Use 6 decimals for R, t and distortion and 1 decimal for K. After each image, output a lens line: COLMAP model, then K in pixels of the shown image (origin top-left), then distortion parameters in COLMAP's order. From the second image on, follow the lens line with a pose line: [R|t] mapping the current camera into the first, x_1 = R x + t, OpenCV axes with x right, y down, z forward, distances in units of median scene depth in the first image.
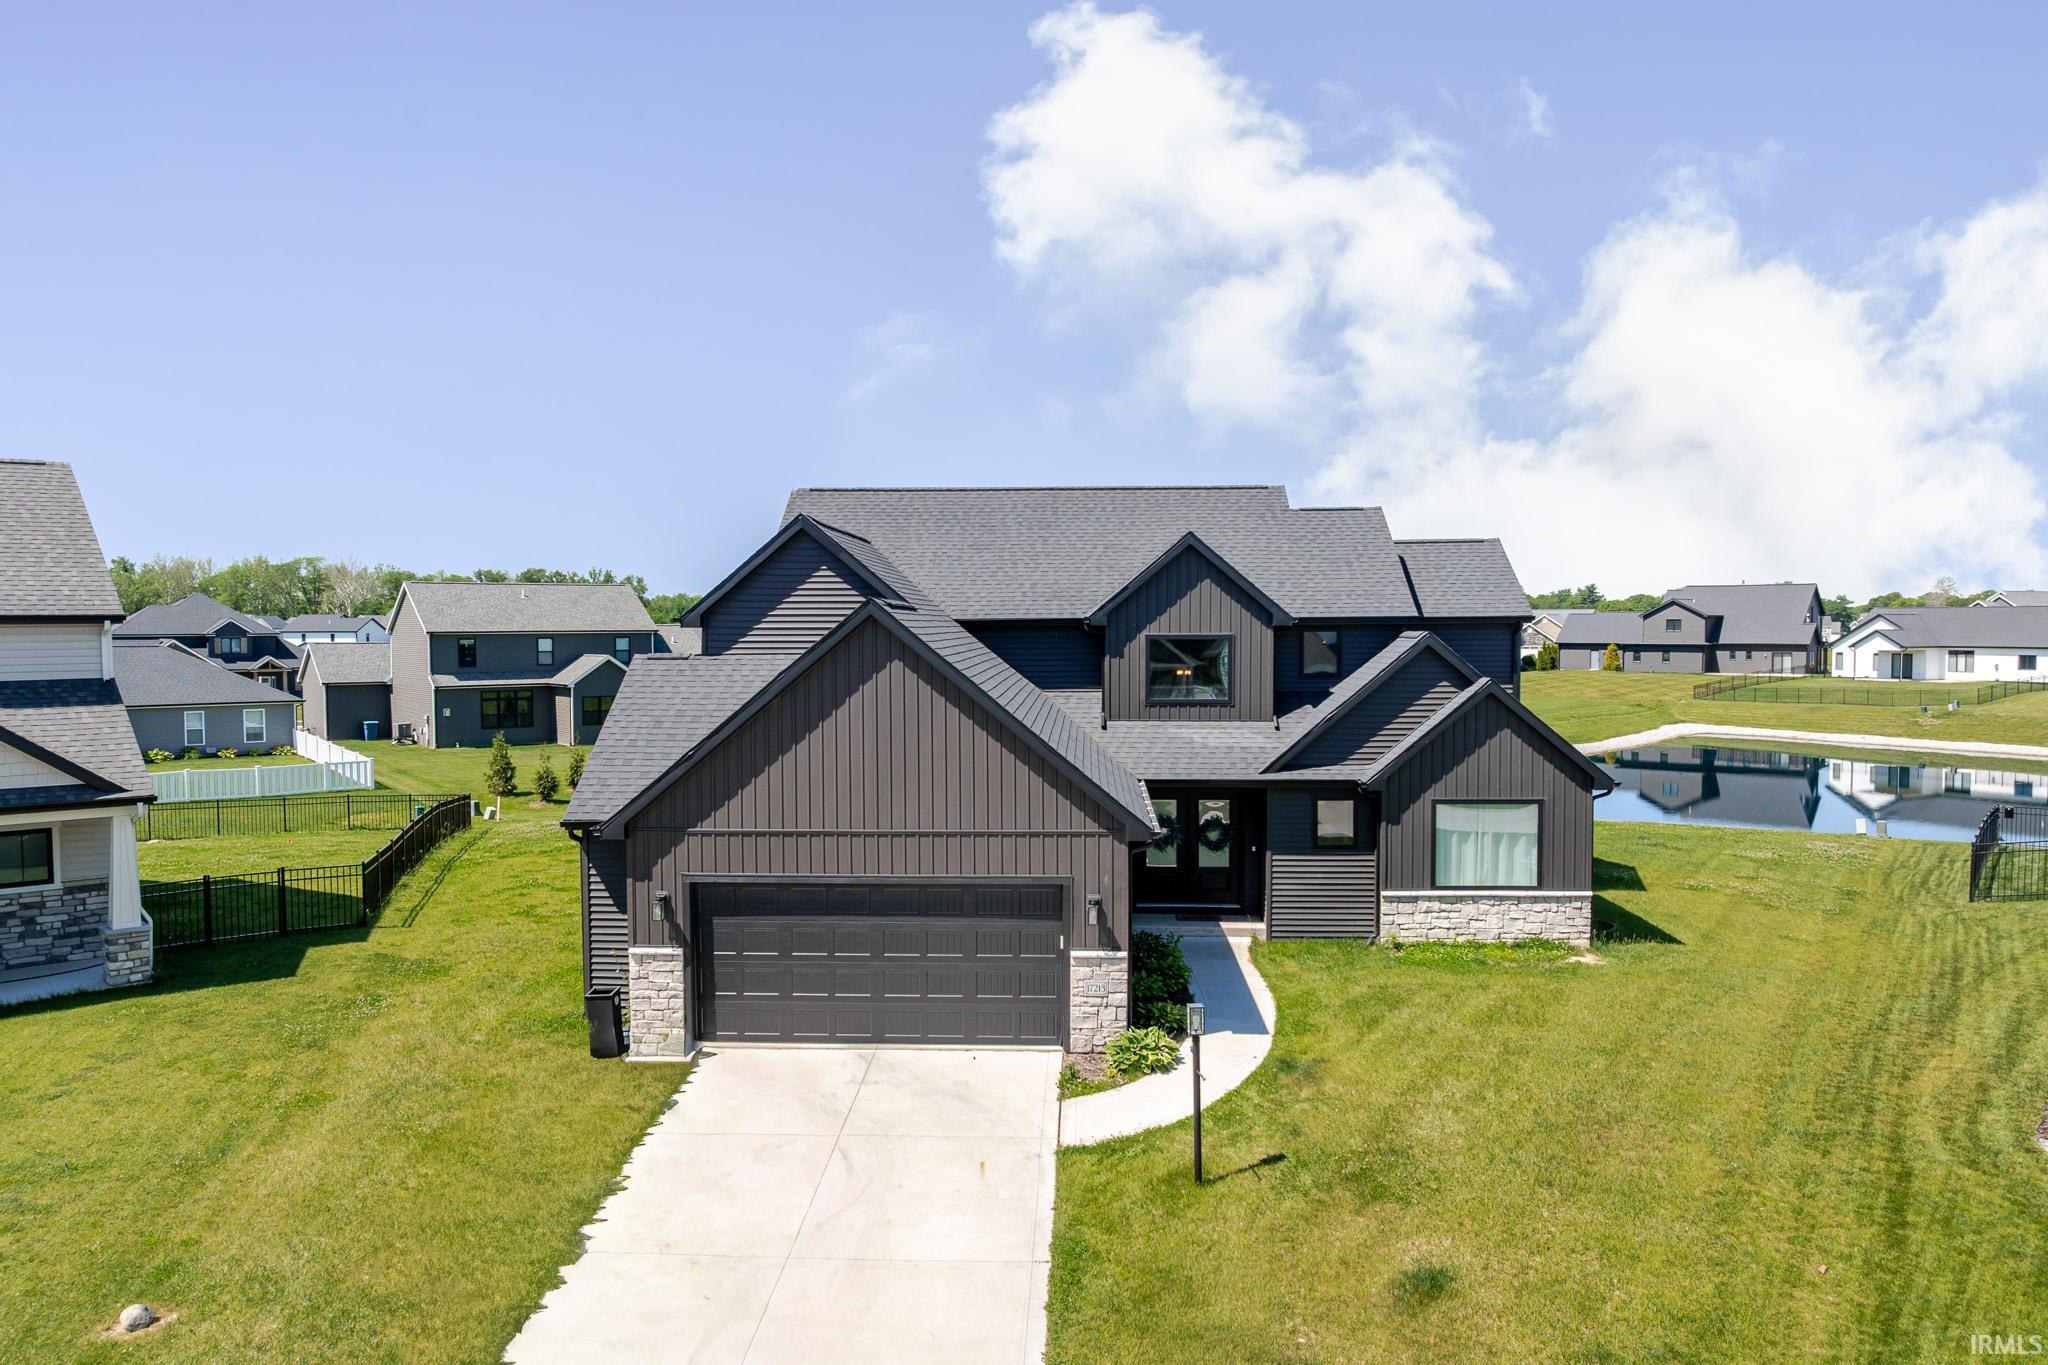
lens RADIAL K [[1450.3, 0, 1020.4], [0, 1450.3, 711.6], [0, 0, 1]] dist [-0.038179, 0.000553]
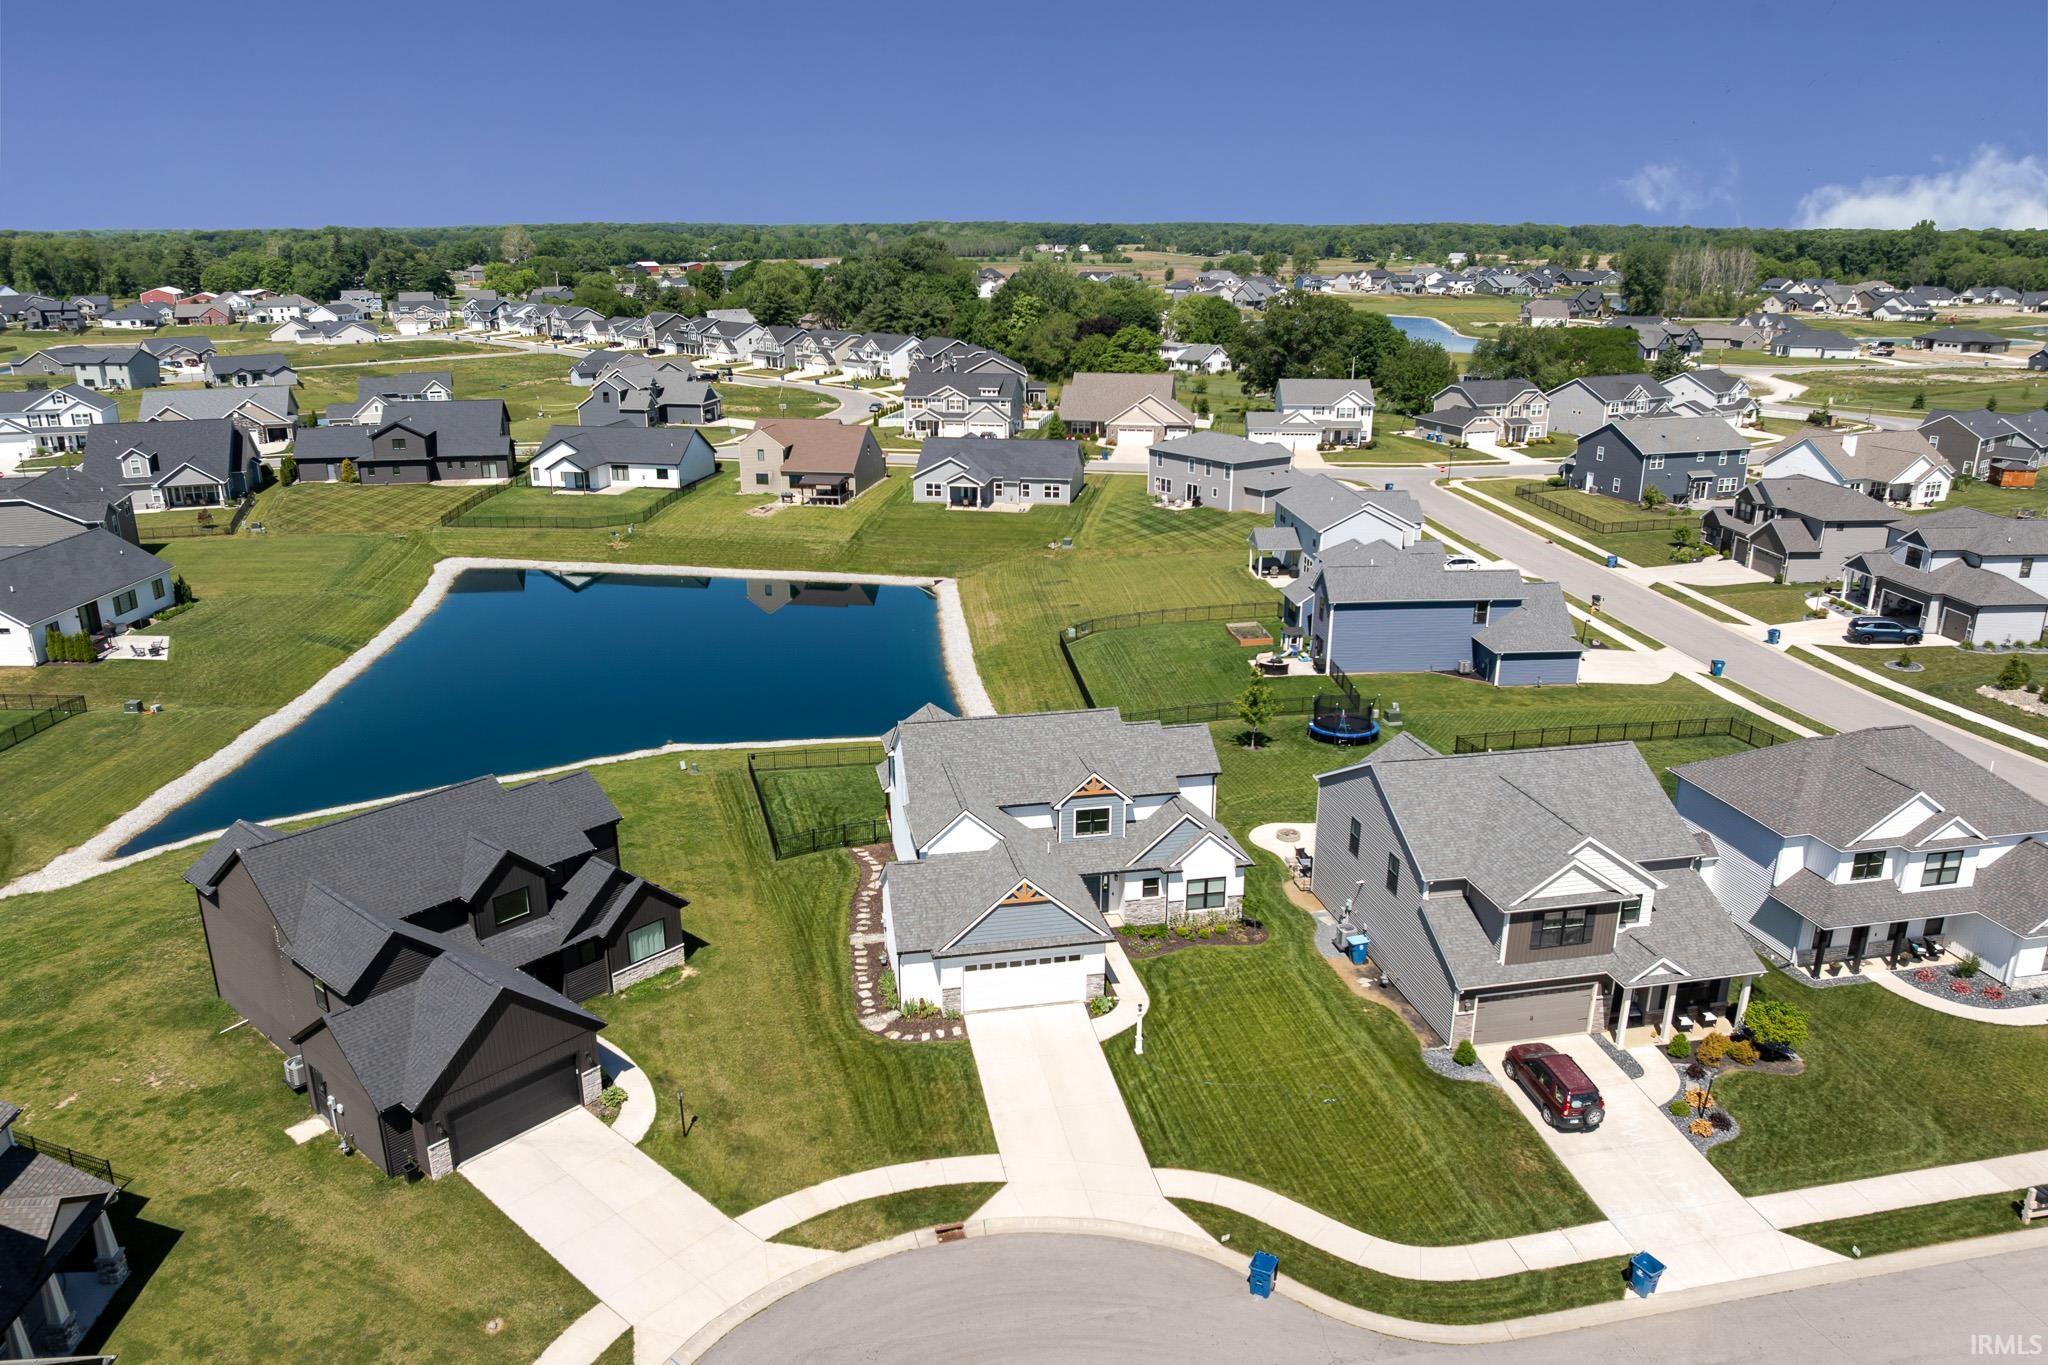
lens RADIAL K [[1450.3, 0, 1020.4], [0, 1450.3, 711.6], [0, 0, 1]] dist [-0.038179, 0.000553]
pose [[0.617543, -0.247202, 0.746680, -0.968797], [0.042827, 0.958486, 0.281904, -0.897256], [-0.785370, -0.142110, 0.602493, -0.873578]]
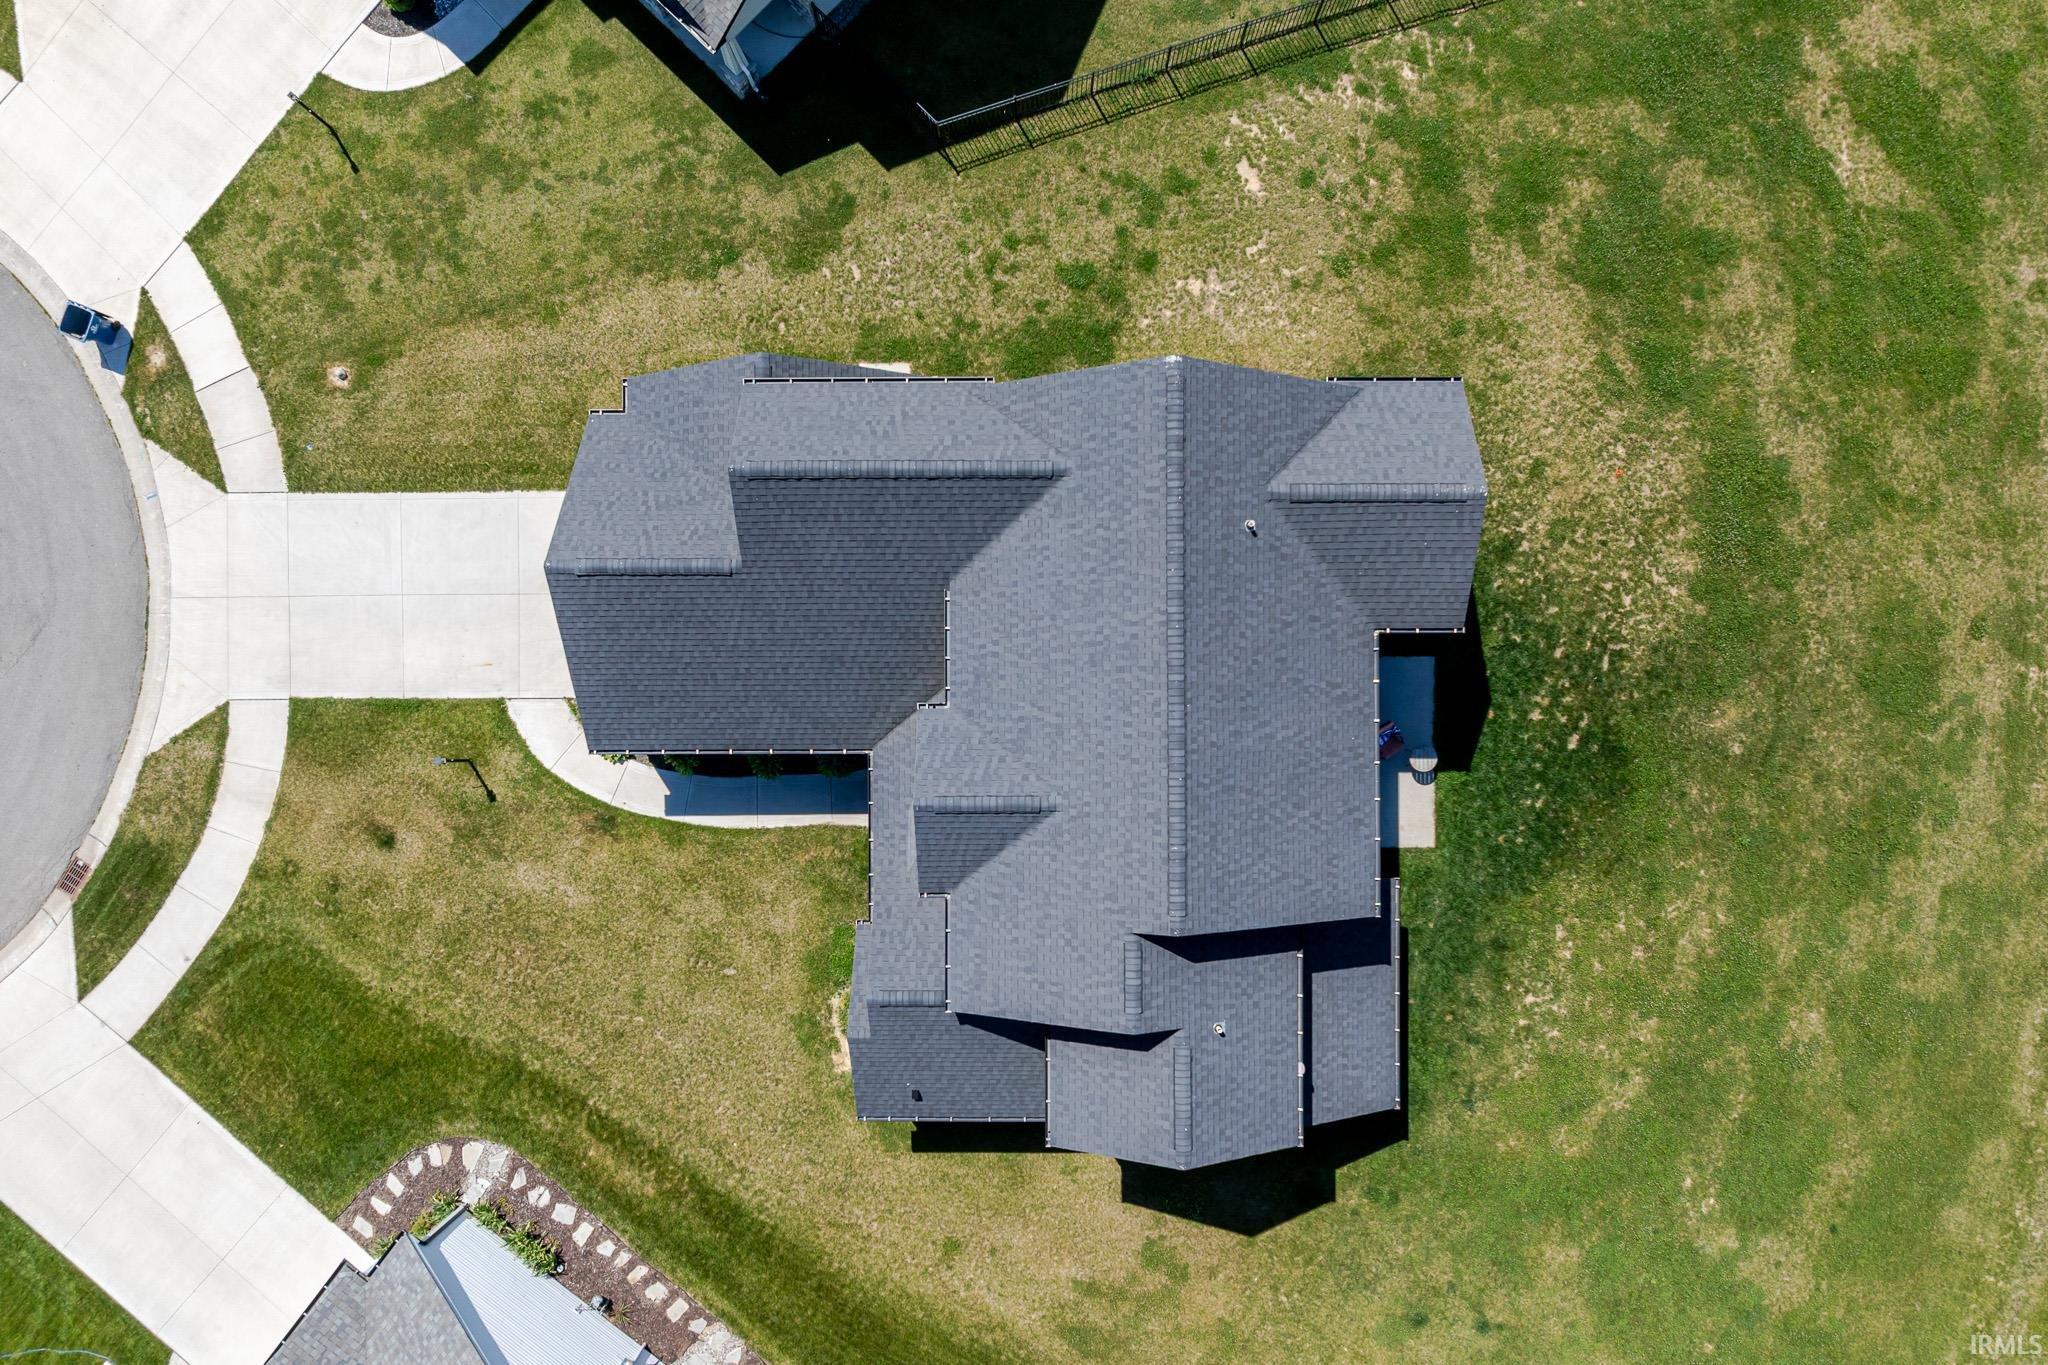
lens RADIAL K [[1450.3, 0, 1020.4], [0, 1450.3, 711.6], [0, 0, 1]] dist [-0.038179, 0.000553]
pose [[0.047016, 0.998888, 0.003522, 0.046284], [-0.064907, -0.000463, 0.997891, -1.180106], [0.996783, -0.047146, 0.064813, 1.012526]]
